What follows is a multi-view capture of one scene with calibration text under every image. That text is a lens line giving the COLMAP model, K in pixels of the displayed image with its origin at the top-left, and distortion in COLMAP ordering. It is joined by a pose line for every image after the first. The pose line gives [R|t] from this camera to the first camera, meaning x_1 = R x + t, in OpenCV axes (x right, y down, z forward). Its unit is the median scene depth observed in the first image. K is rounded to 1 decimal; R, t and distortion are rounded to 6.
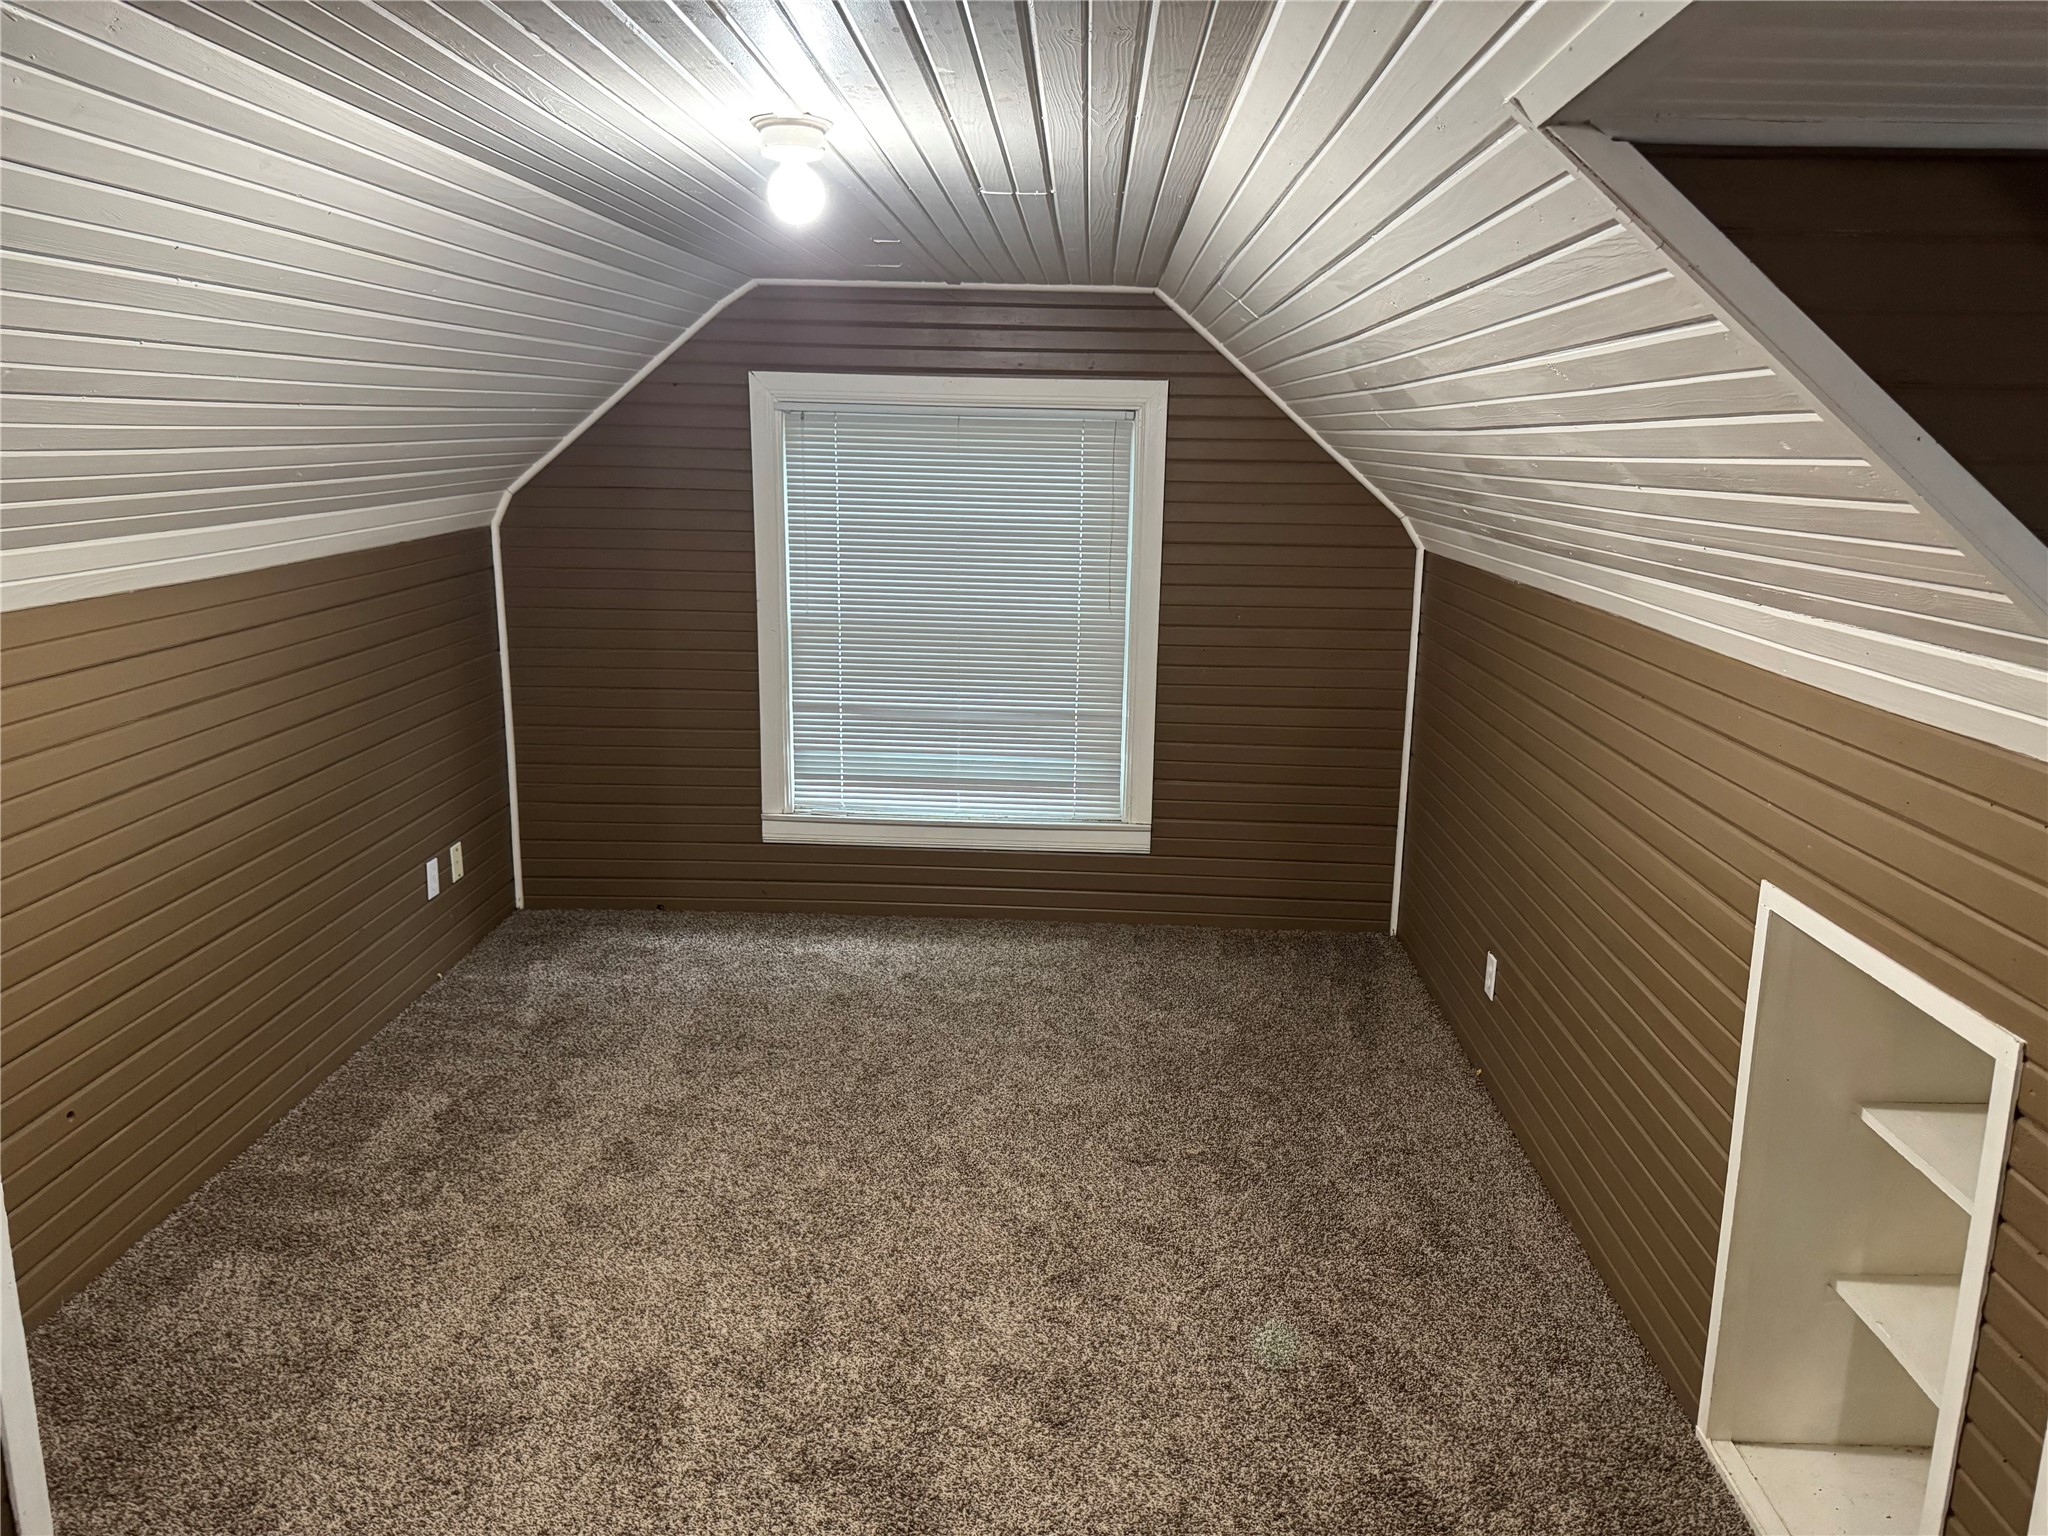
lens RADIAL K [[1445.5, 0, 1029.9], [0, 1445.5, 772.1], [0, 0, 1]] dist [0.082532, -0.096405]
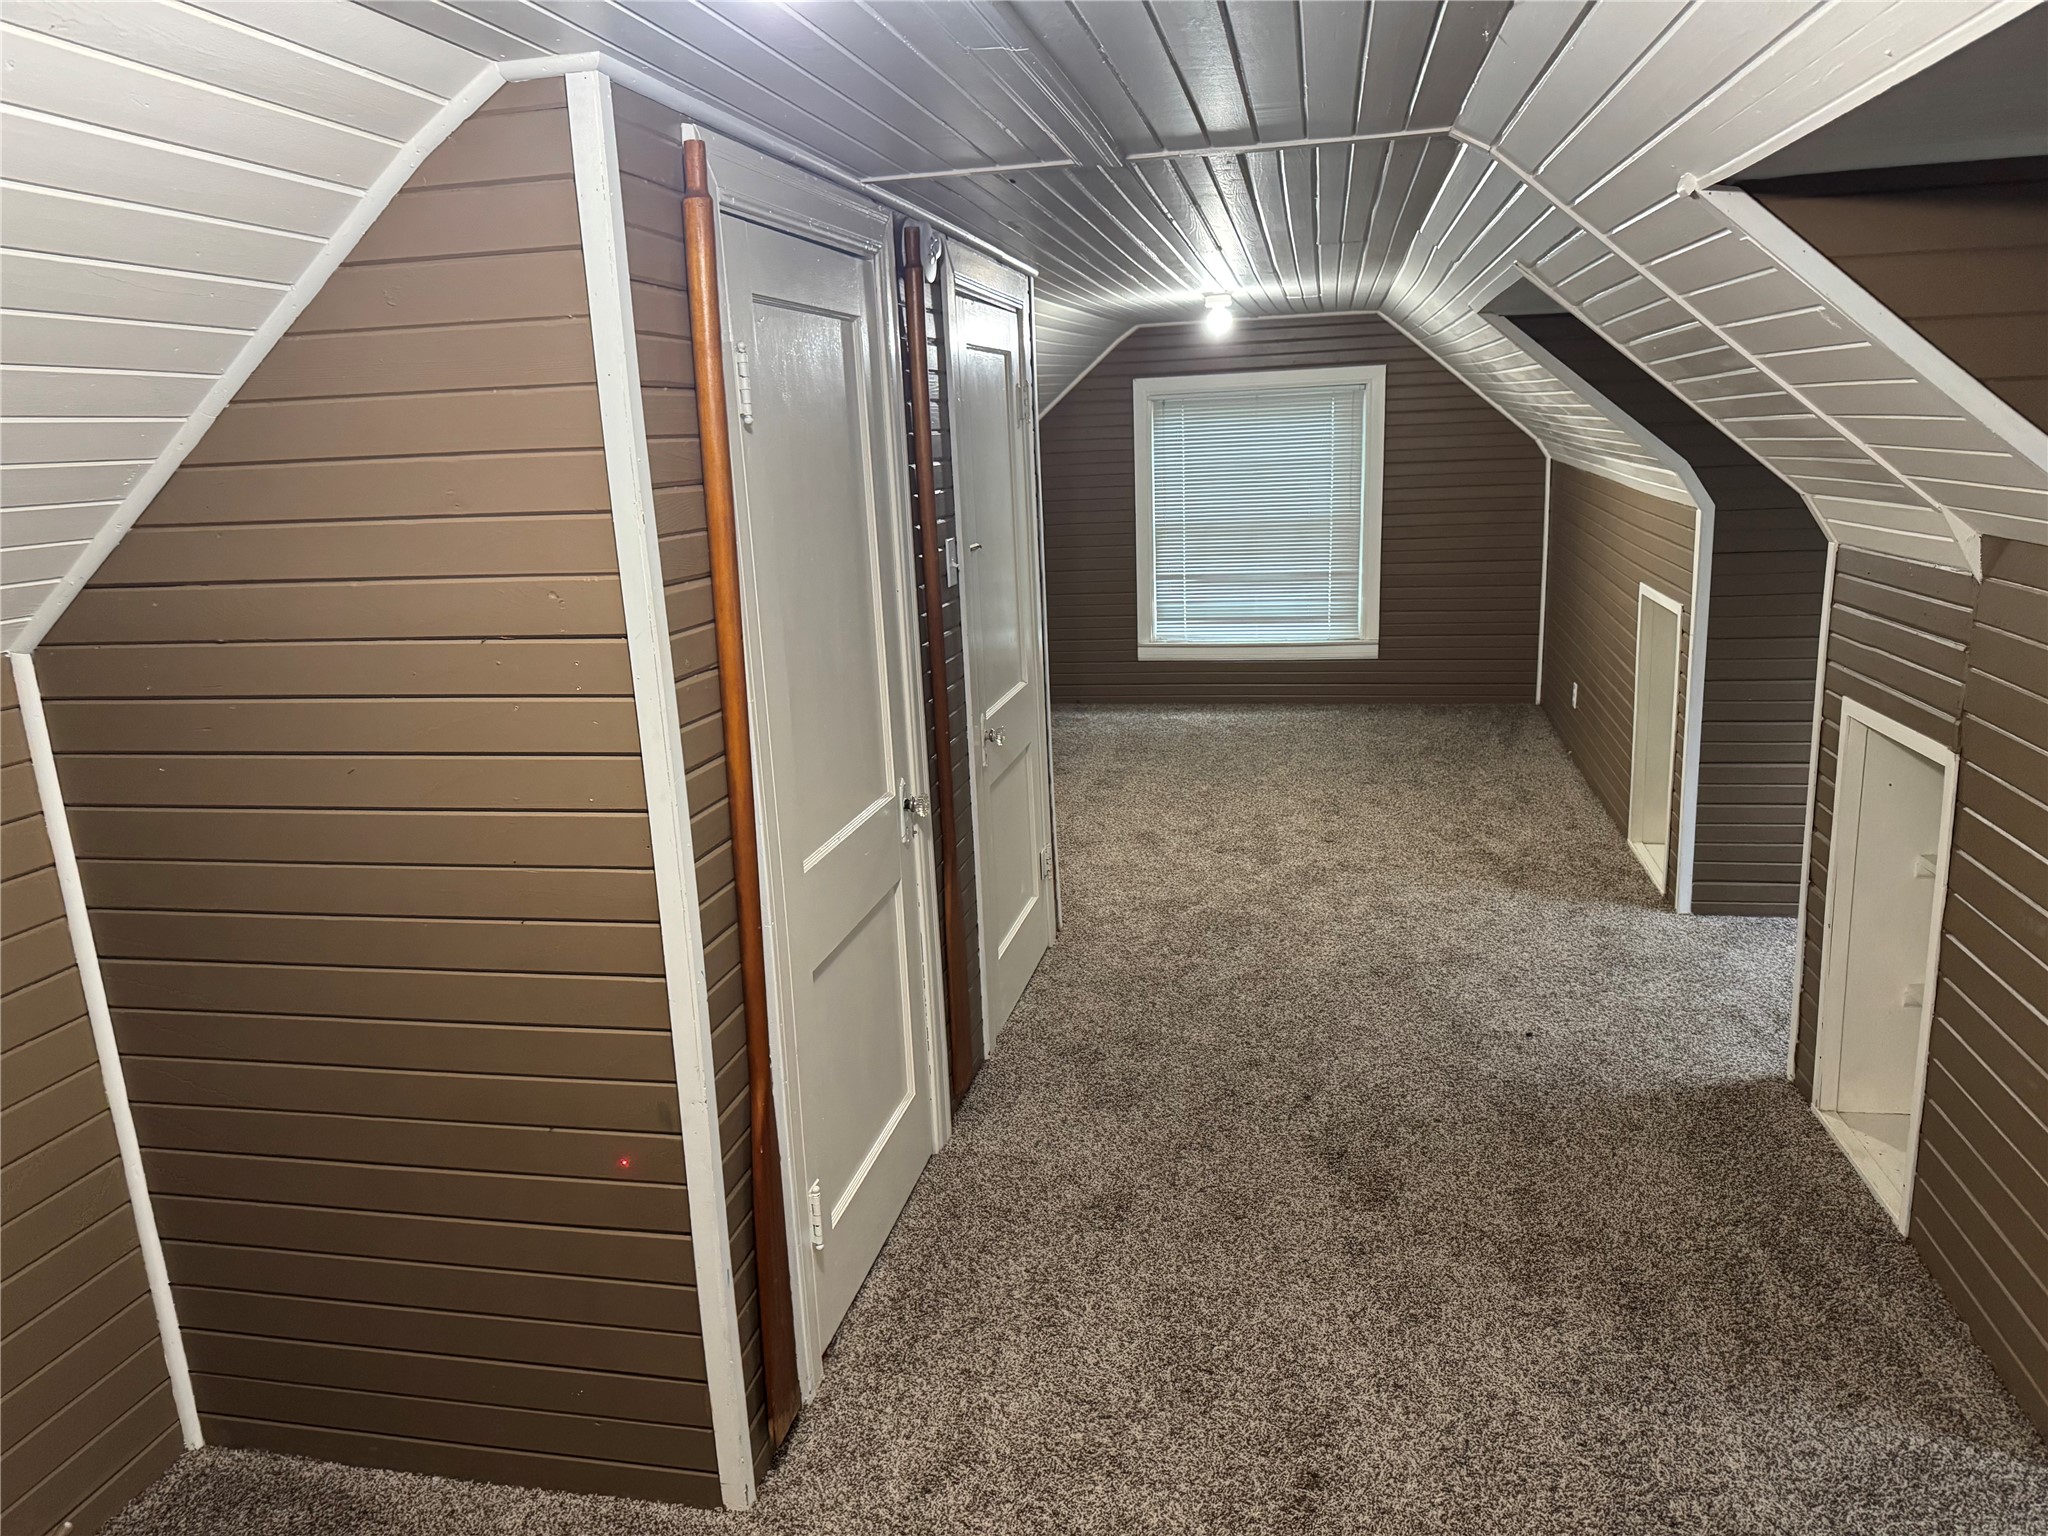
lens RADIAL K [[1445.5, 0, 988.2], [0, 1445.5, 788.5], [0, 0, 1]] dist [0.082532, -0.096405]
pose [[0.981266, -0.015784, -0.192011, -0.037480], [0.022058, 0.999289, 0.030583, 0.151961], [0.191392, -0.034246, 0.980916, -0.734250]]
